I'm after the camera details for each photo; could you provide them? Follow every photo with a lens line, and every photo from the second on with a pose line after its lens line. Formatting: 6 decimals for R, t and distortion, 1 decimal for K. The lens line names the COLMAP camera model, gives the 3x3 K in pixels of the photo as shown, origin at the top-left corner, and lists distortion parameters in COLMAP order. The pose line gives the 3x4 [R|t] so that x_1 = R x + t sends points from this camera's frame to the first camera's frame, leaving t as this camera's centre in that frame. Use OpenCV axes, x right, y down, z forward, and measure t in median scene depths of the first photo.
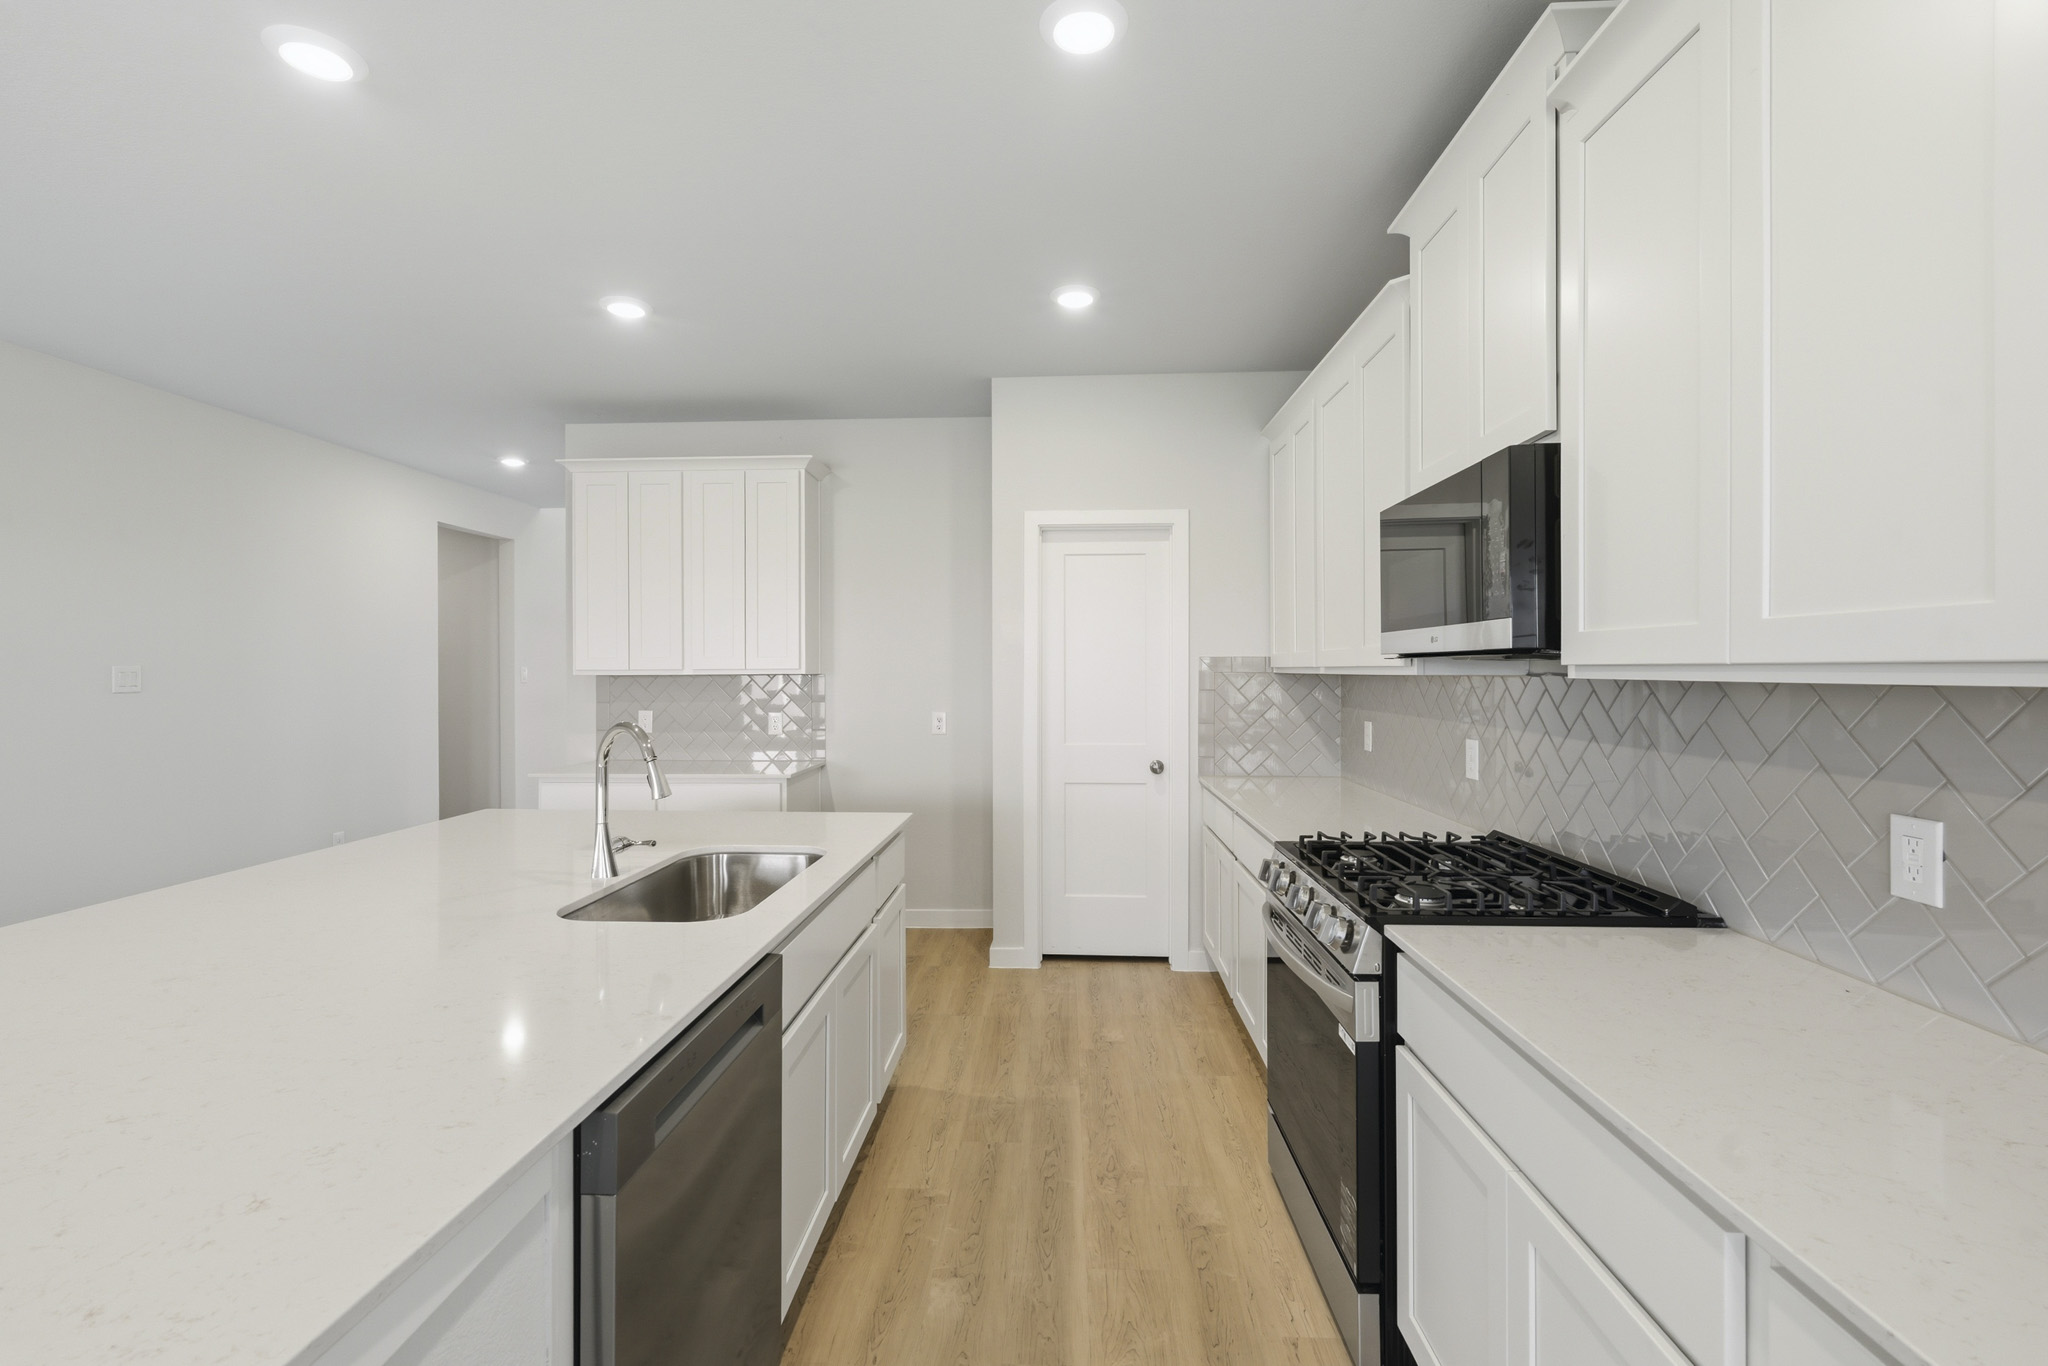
lens RADIAL K [[904.5, 0, 1034.7], [0, 904.5, 675.8], [0, 0, 1]] dist [0.000467, 0.001272]
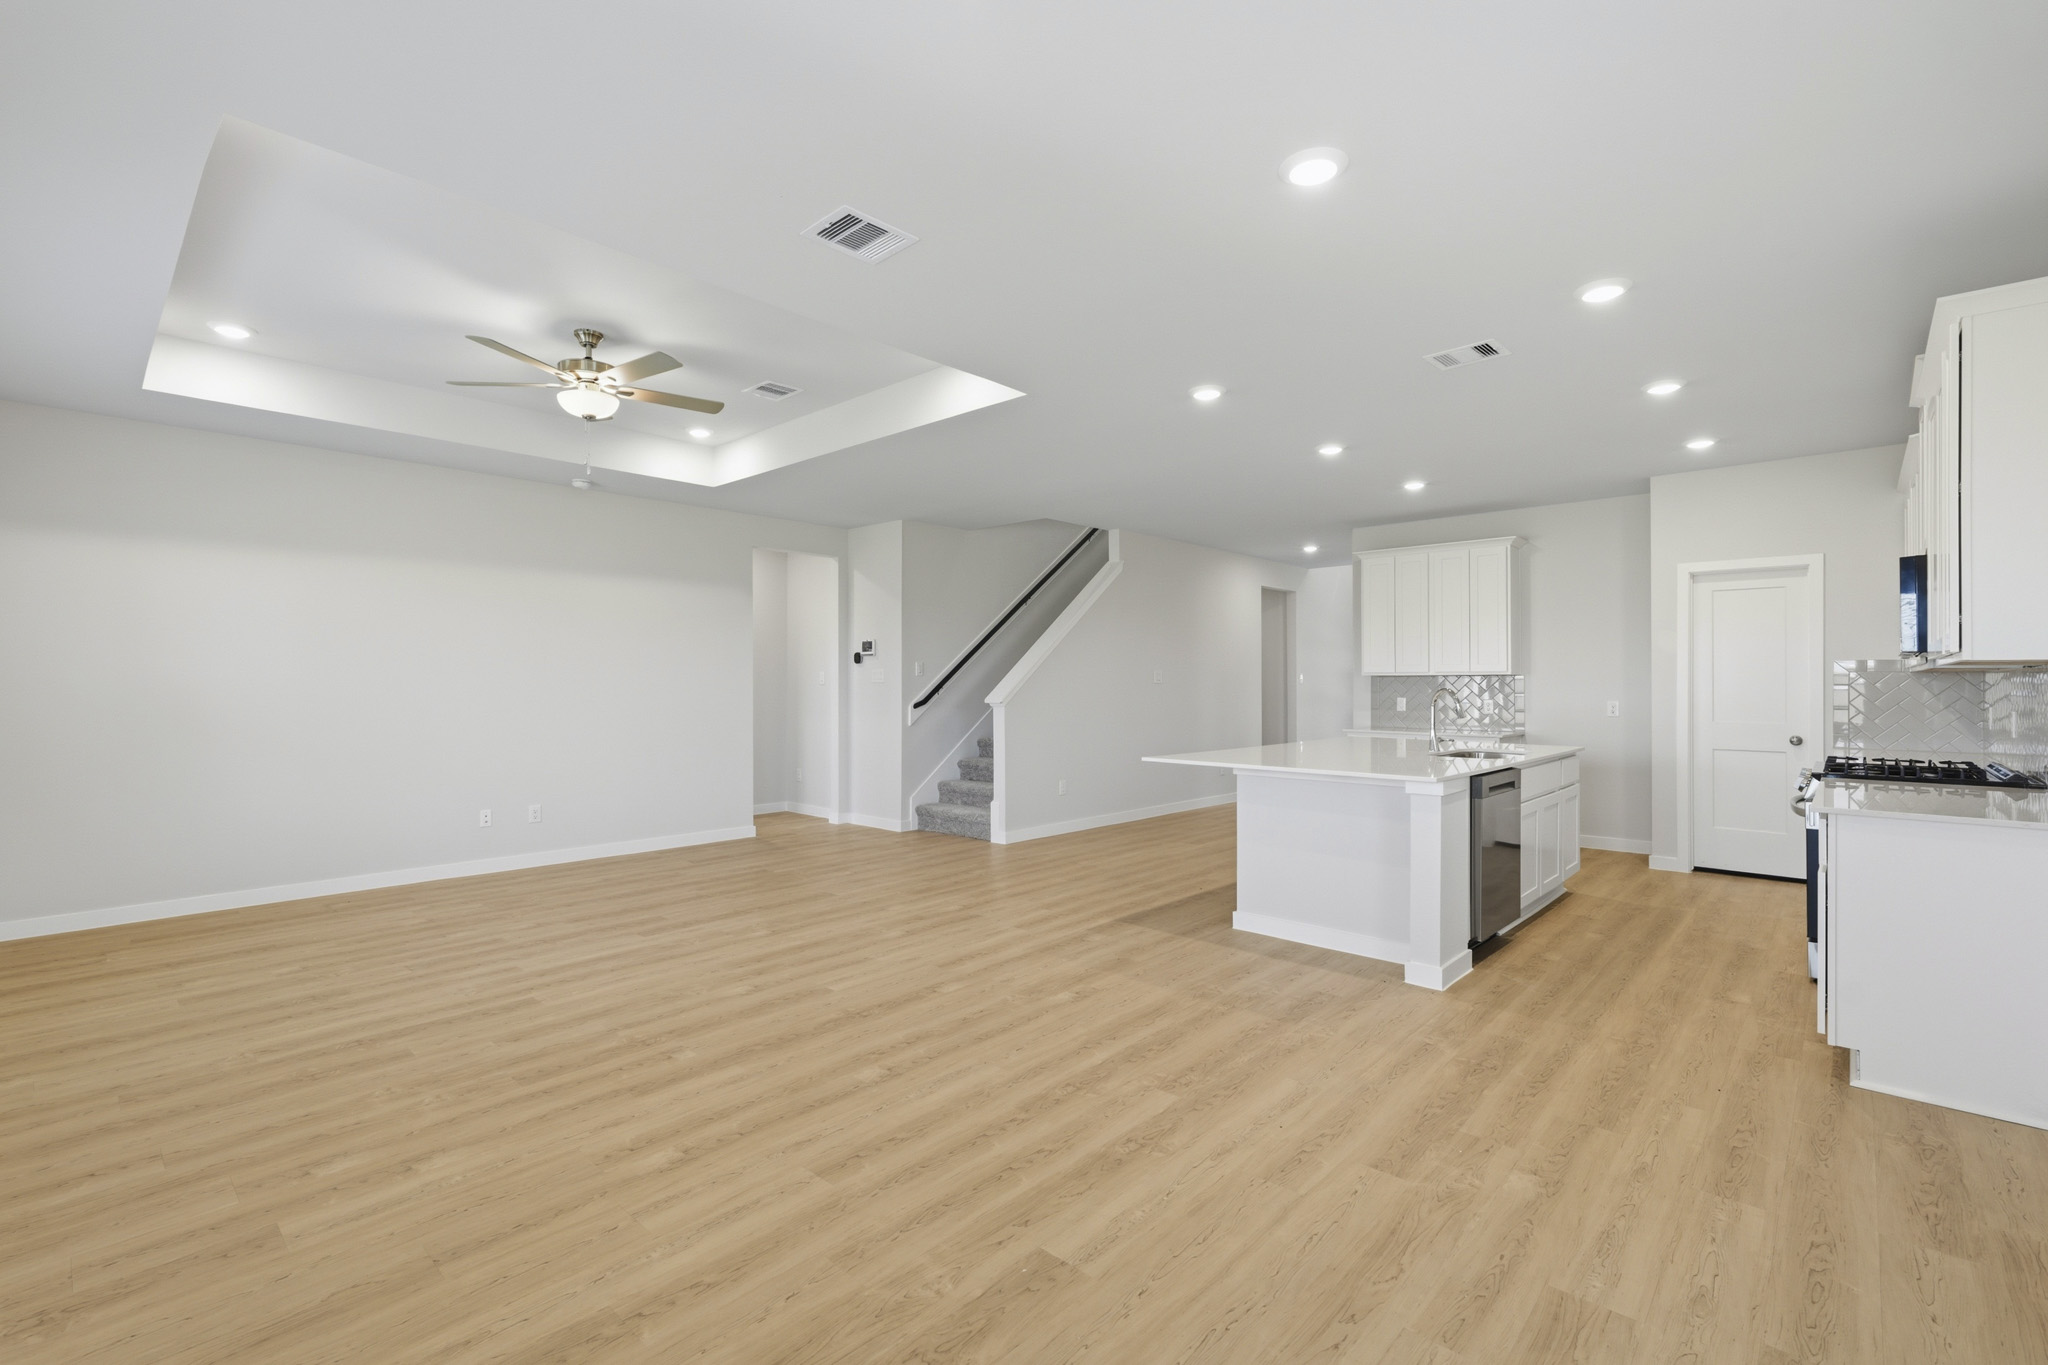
lens RADIAL K [[904.5, 0, 1019.1], [0, 904.5, 672.5], [0, 0, 1]] dist [0.000467, 0.001272]
pose [[0.755515, -0.002378, -0.655128, 0.146699], [-0.009911, 0.999837, -0.015059, 0.029676], [0.655057, 0.017870, 0.755368, -0.830995]]
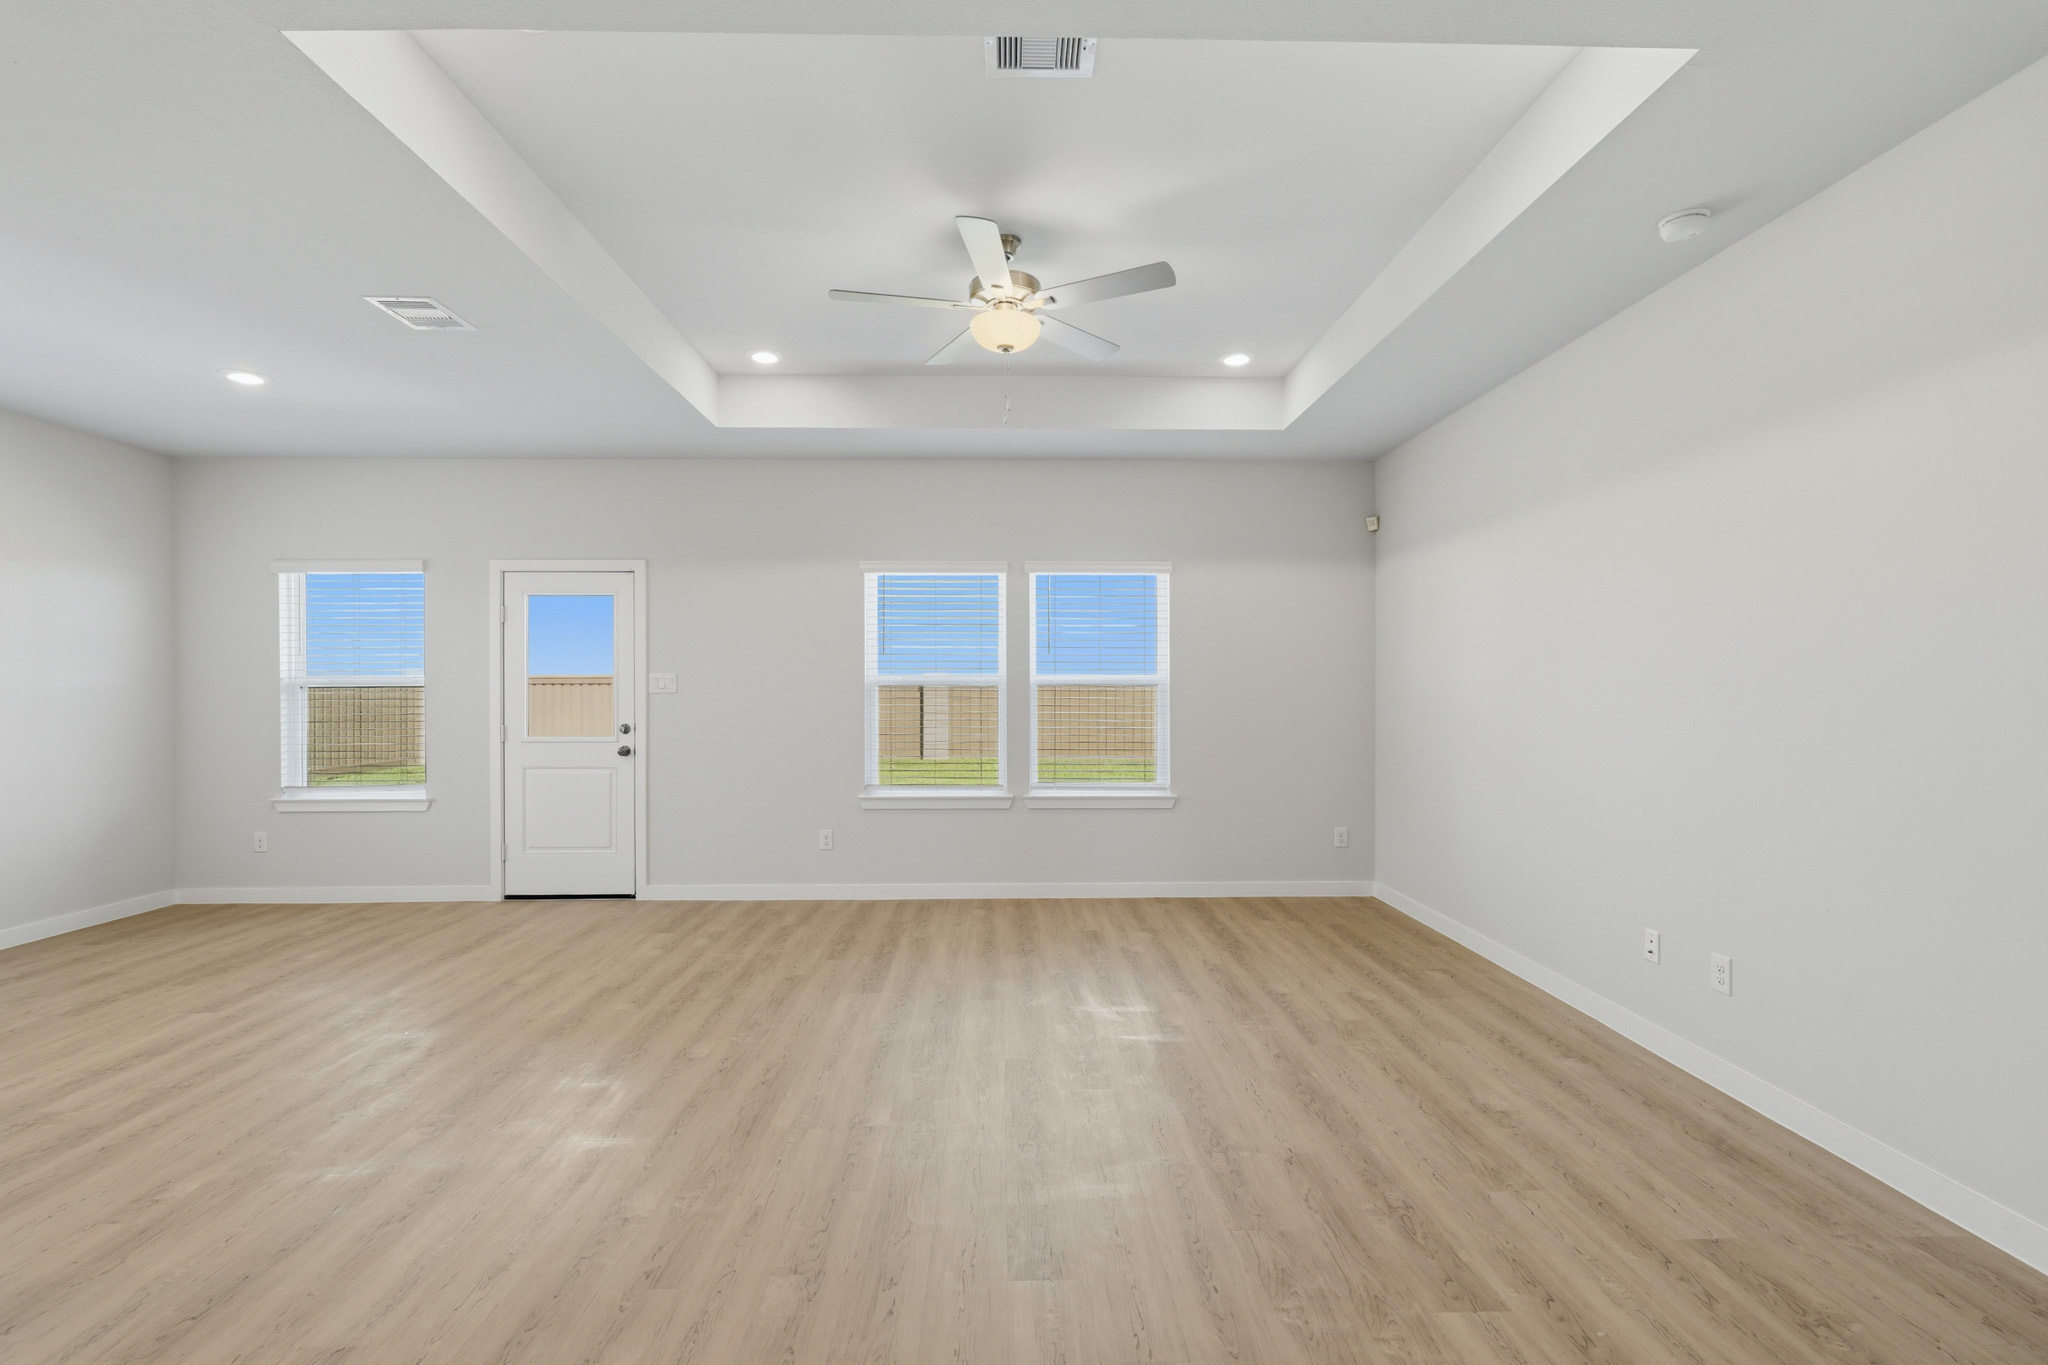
lens RADIAL K [[904.5, 0, 1025.2], [0, 904.5, 683.4], [0, 0, 1]] dist [0.000467, 0.001272]
pose [[-0.997885, 0.006549, -0.064678, -0.908041], [0.006219, 0.999967, 0.005300, 0.016246], [0.064710, 0.004887, -0.997892, 0.493351]]
